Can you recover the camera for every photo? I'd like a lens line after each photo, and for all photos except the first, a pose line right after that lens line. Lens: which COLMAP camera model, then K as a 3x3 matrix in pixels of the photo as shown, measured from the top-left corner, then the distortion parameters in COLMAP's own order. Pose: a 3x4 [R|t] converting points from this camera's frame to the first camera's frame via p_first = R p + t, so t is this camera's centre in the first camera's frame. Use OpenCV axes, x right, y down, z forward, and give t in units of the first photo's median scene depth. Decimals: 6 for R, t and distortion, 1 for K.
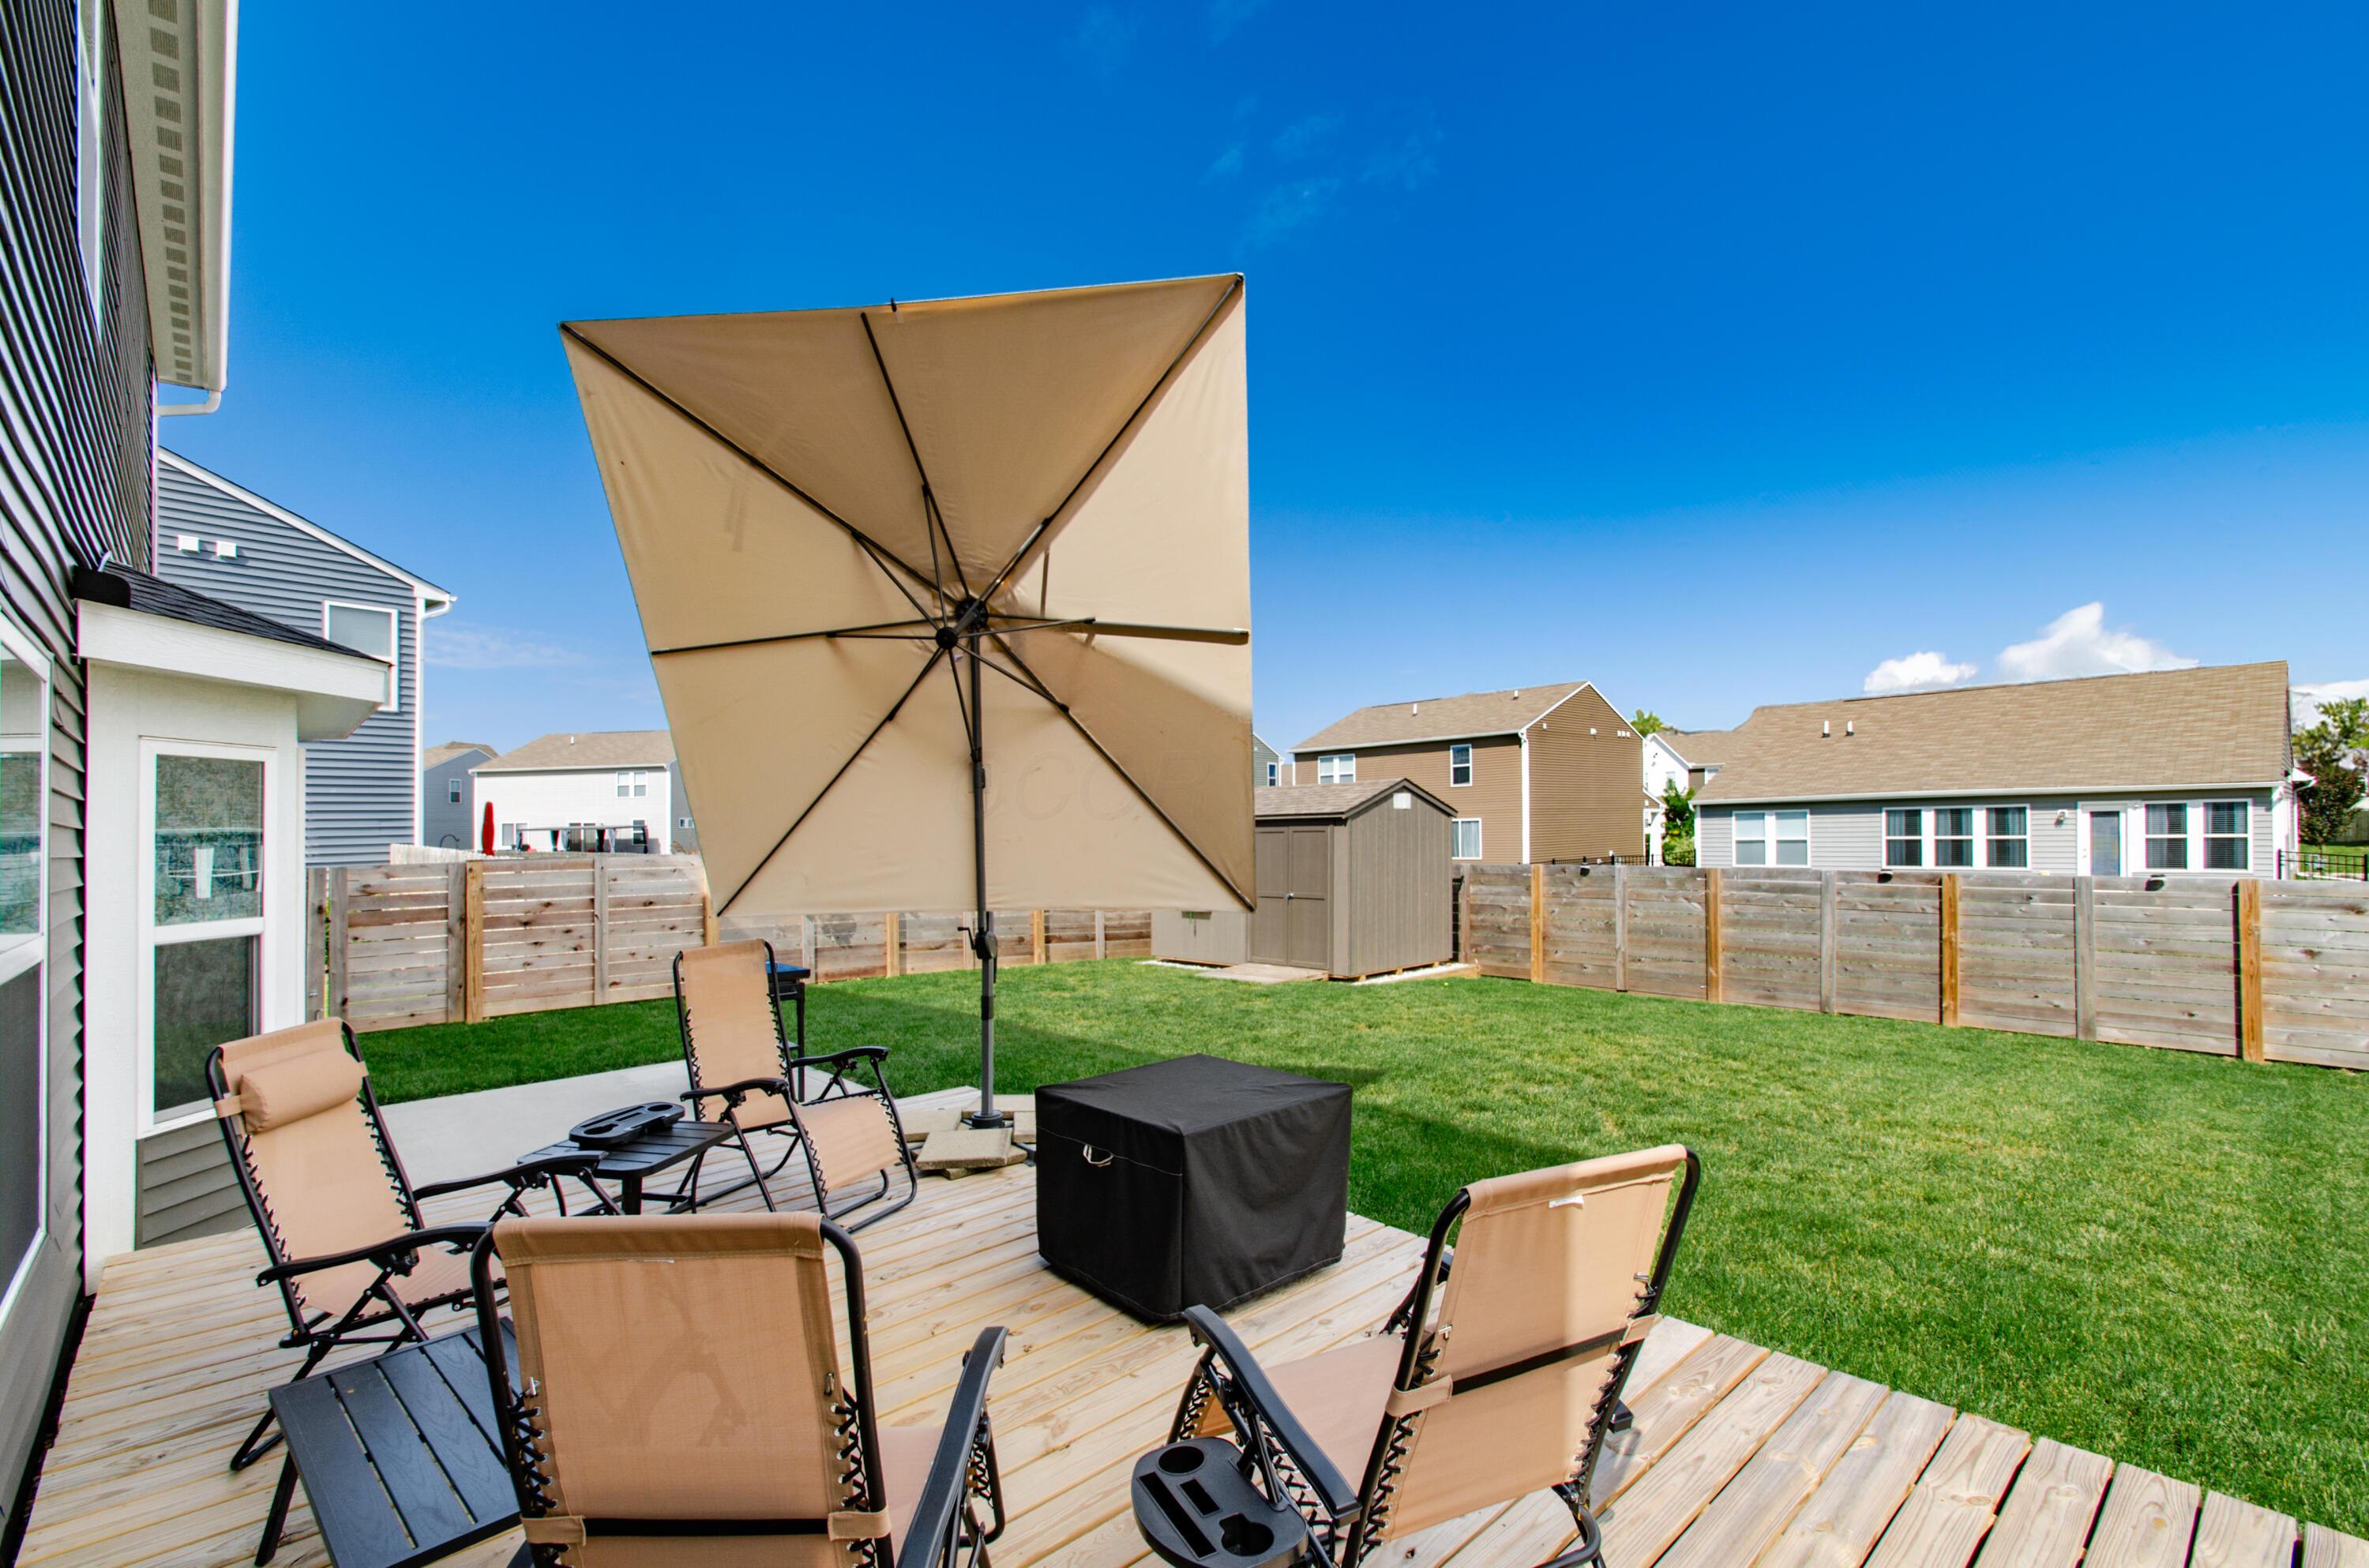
lens RADIAL K [[1060.6, 0, 1208.5], [0, 1060.6, 827.6], [0, 0, 1]] dist [0.011870, -0.009145]
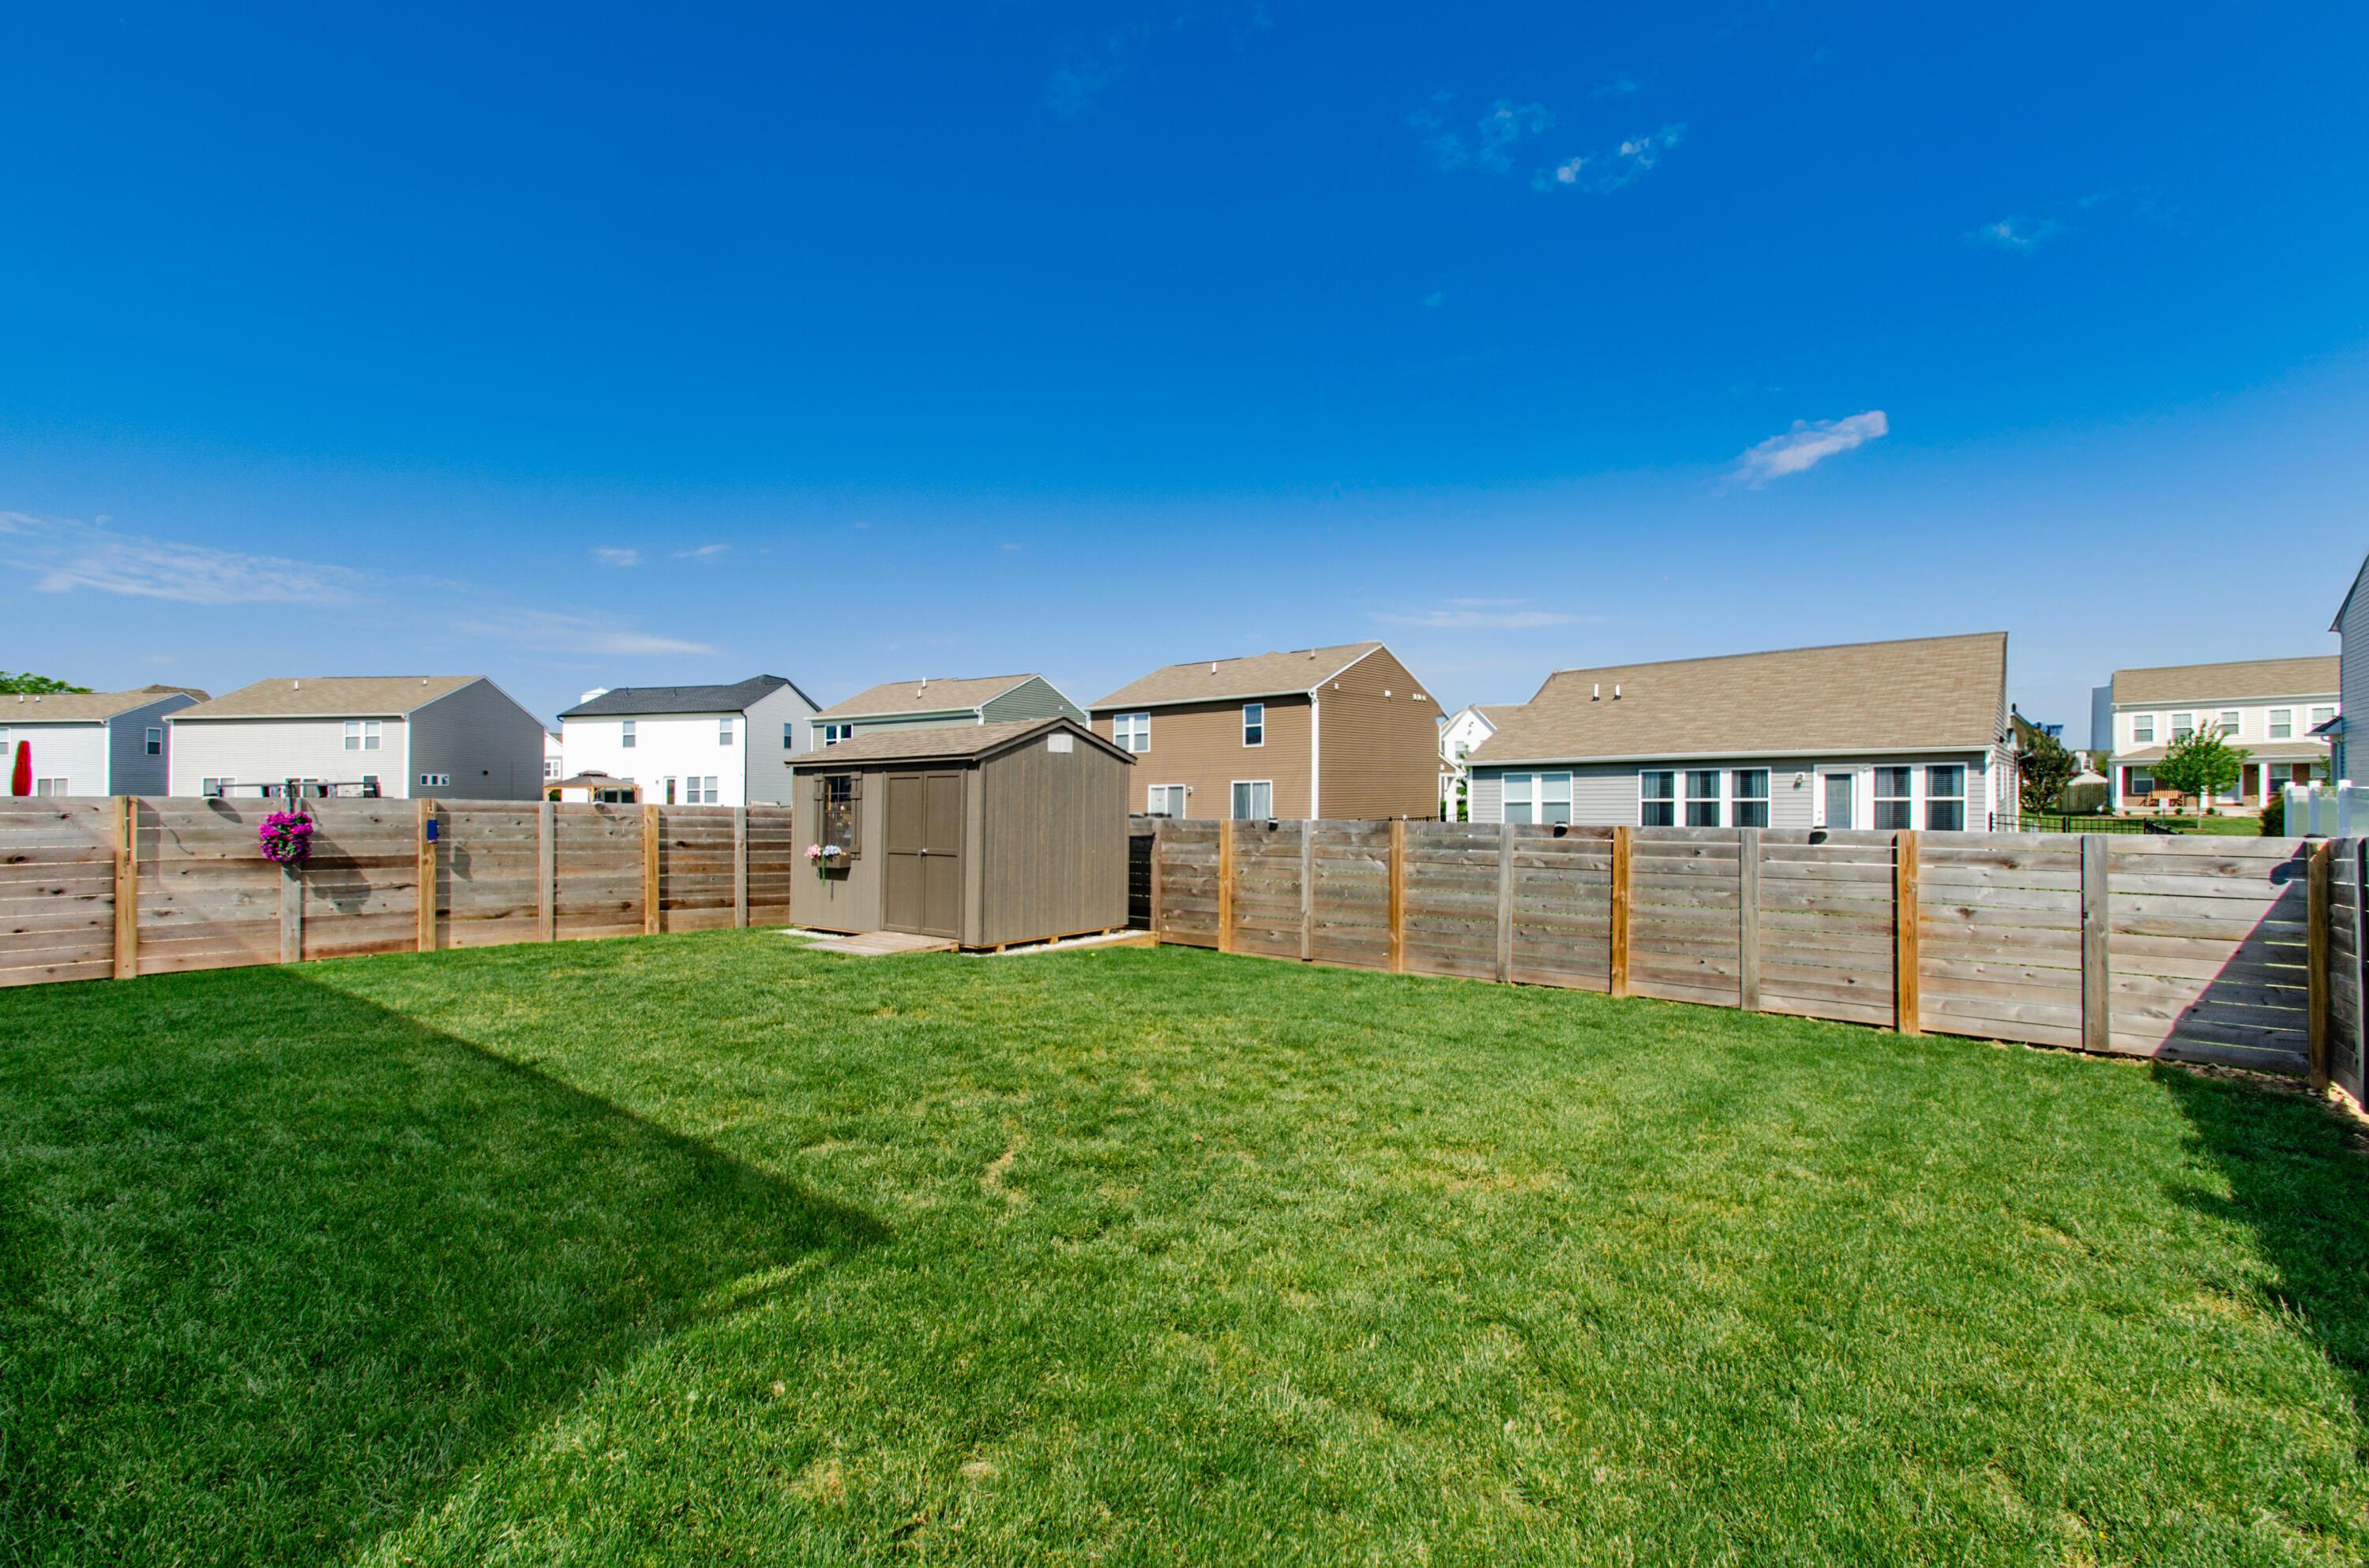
lens RADIAL K [[1062.0, 0, 1201.0], [0, 1062.0, 796.3], [0, 0, 1]] dist [0.003425, 0.000350]
pose [[0.991779, 0.008544, 0.127674, 0.188241], [-0.008661, 0.999962, 0.000363, 0.017181], [-0.127666, -0.001465, 0.991816, 0.127601]]
